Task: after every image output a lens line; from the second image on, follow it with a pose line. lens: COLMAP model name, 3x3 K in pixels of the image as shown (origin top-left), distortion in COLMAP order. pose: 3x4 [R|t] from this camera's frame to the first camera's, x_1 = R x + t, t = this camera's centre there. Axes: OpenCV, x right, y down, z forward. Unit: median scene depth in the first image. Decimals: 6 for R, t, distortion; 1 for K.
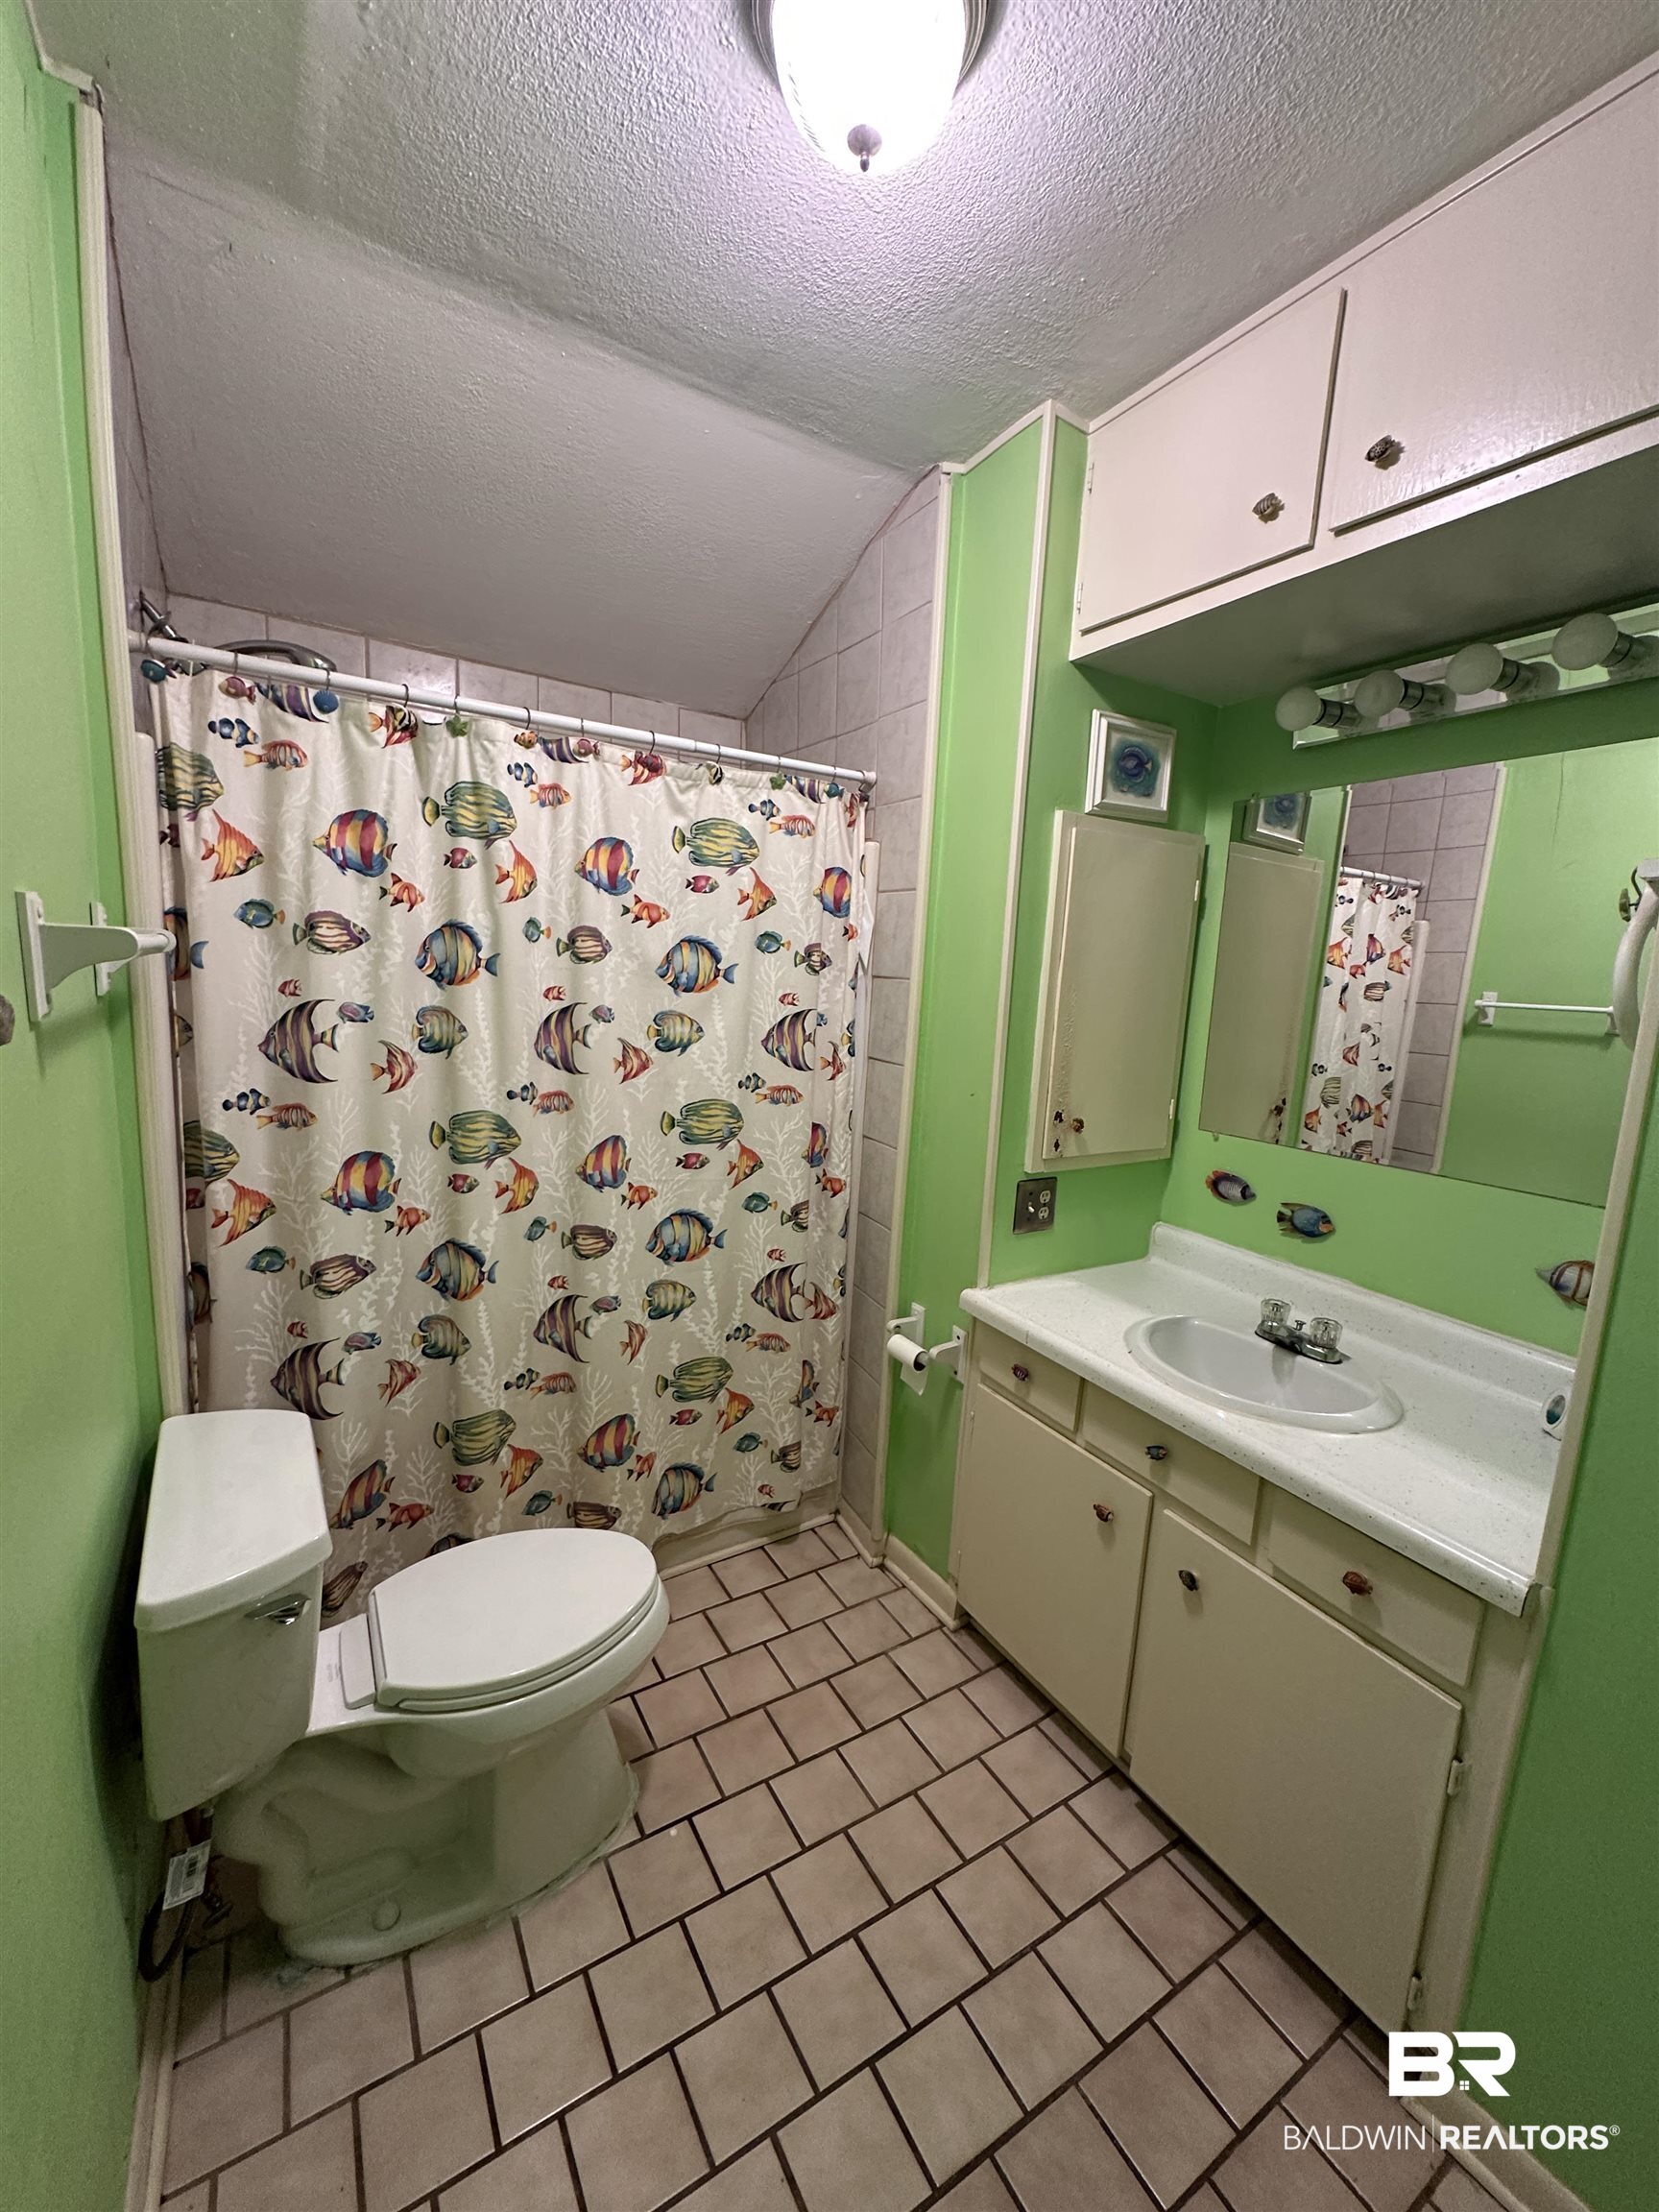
lens RADIAL K [[887.0, 0, 829.0], [0, 887.0, 1107.2], [0, 0, 1]] dist [-0.000572, 0.000499]
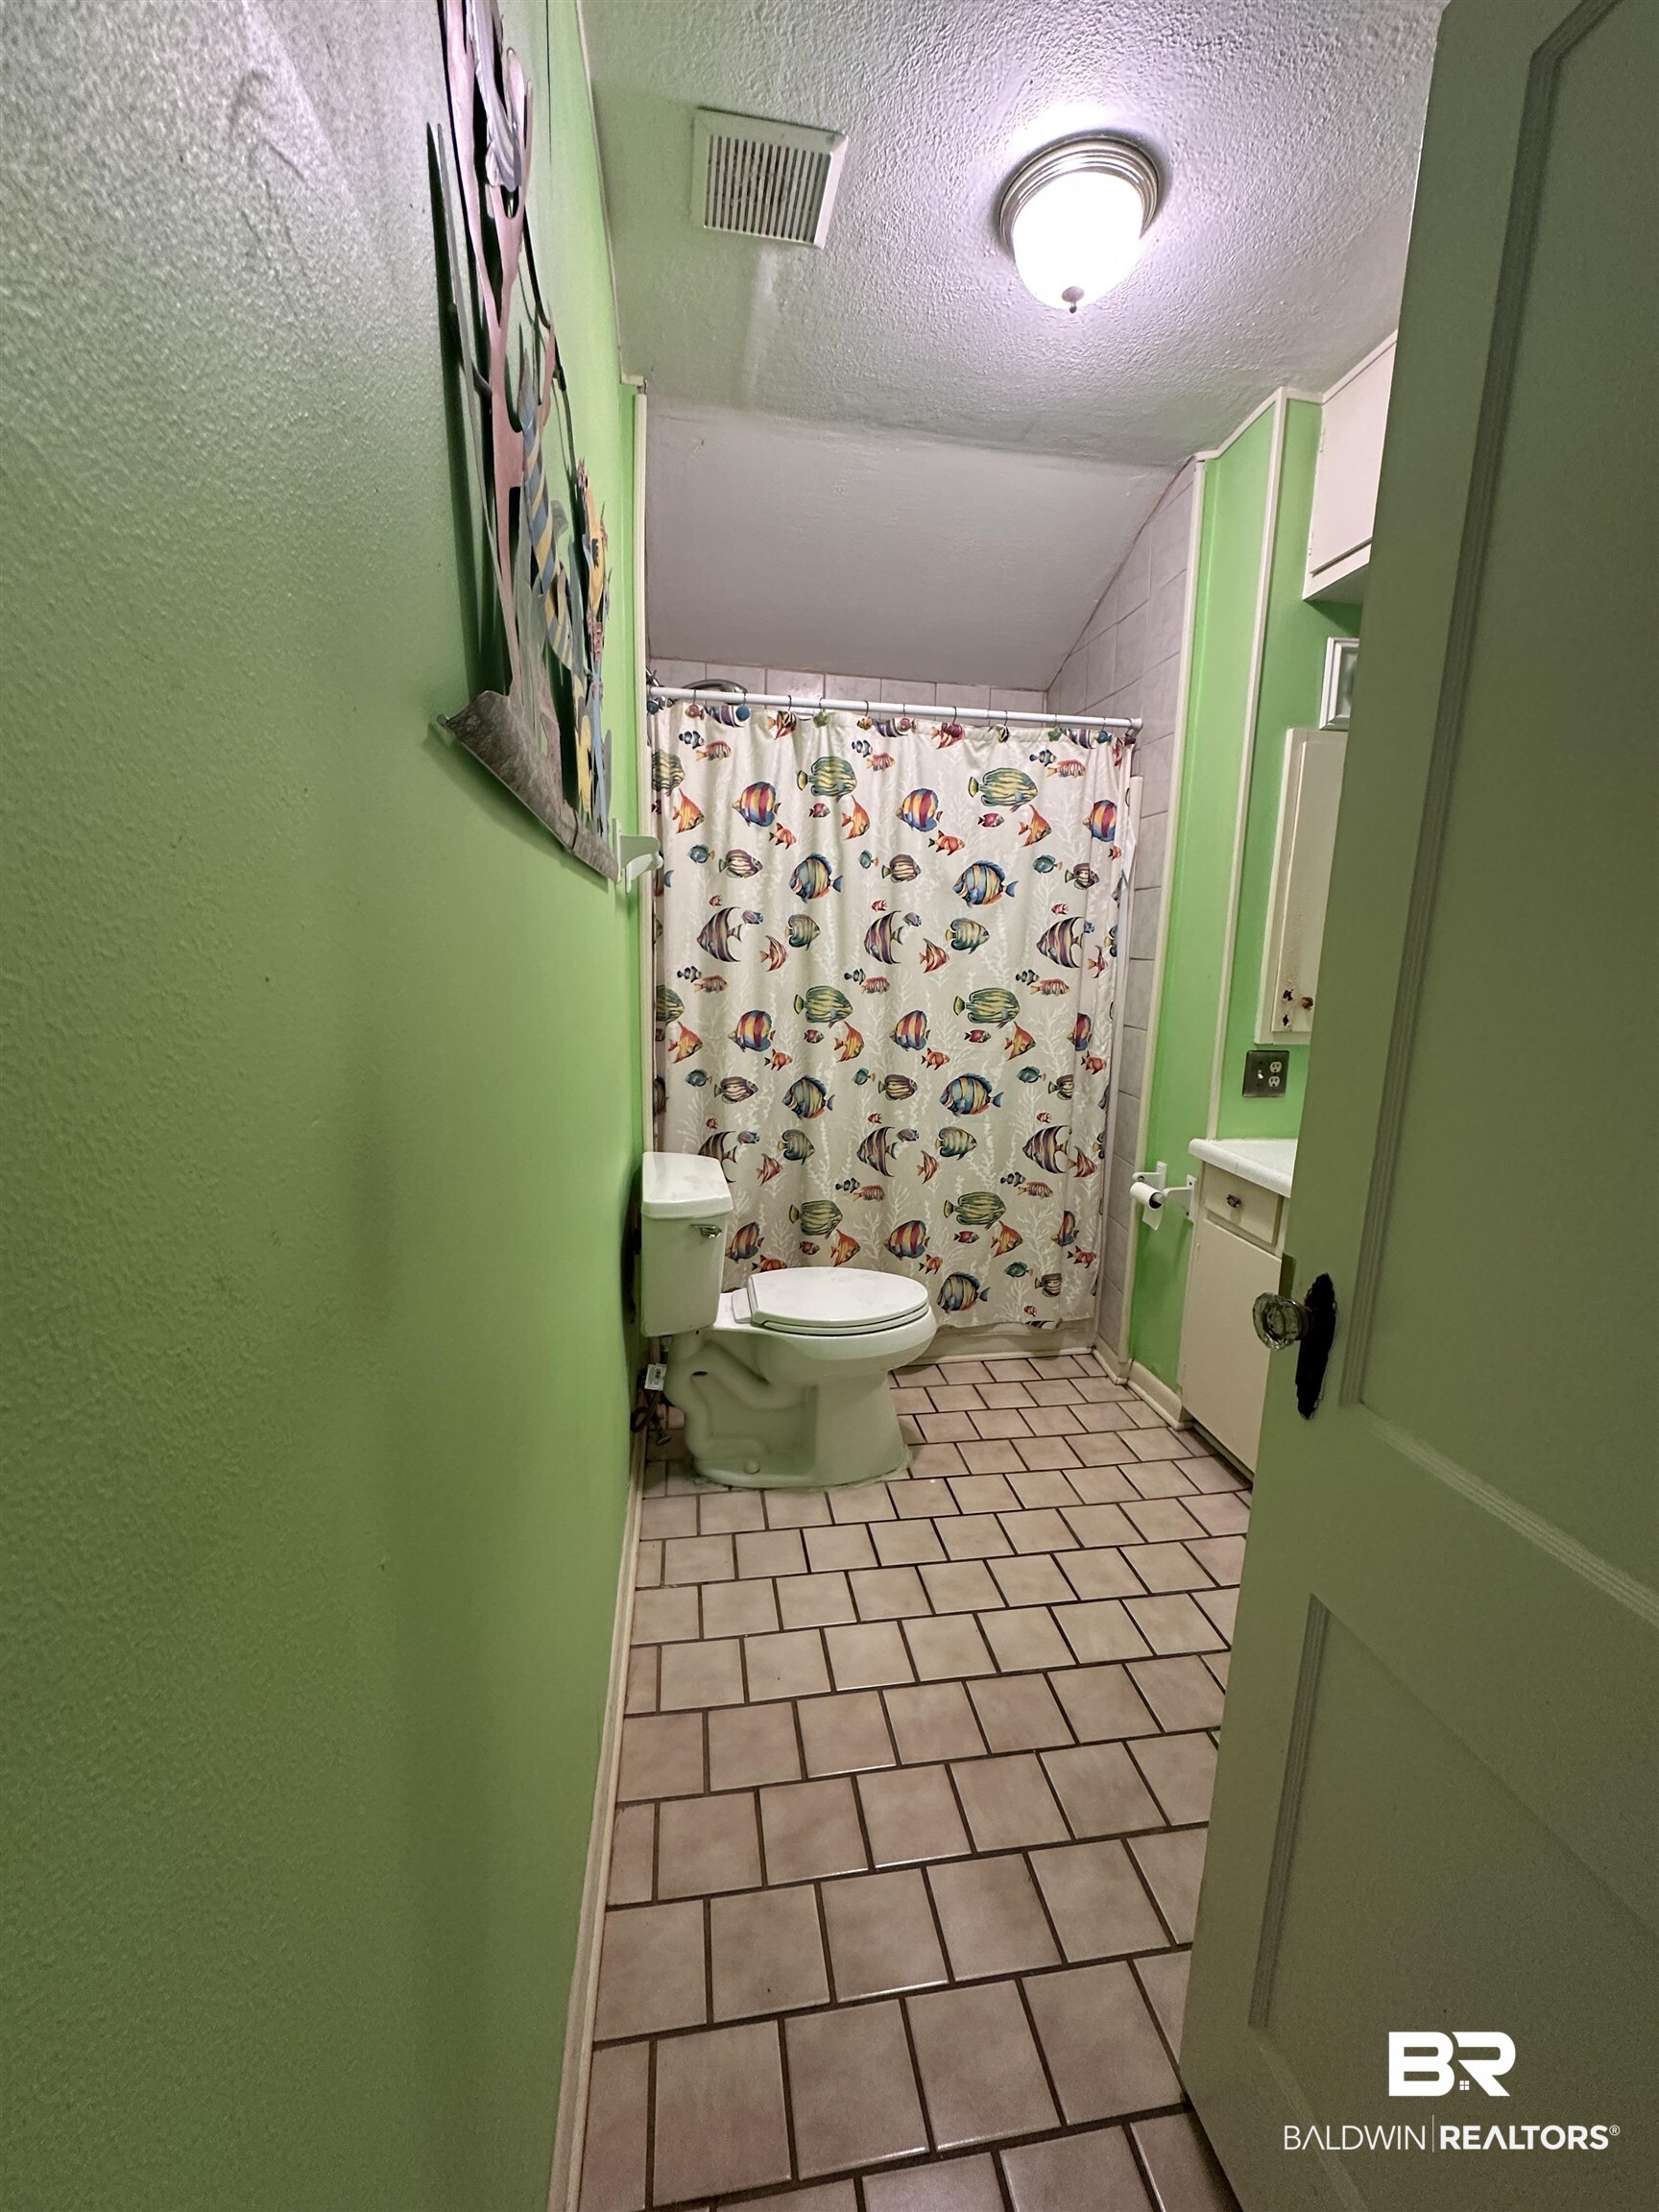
lens RADIAL K [[887.0, 0, 828.7], [0, 887.0, 1107.0], [0, 0, 1]] dist [-0.000572, 0.000499]
pose [[0.925227, 0.038616, -0.377443, 0.153176], [-0.035776, 0.999254, 0.014536, 0.168932], [0.377723, 0.000054, 0.925919, -0.315788]]
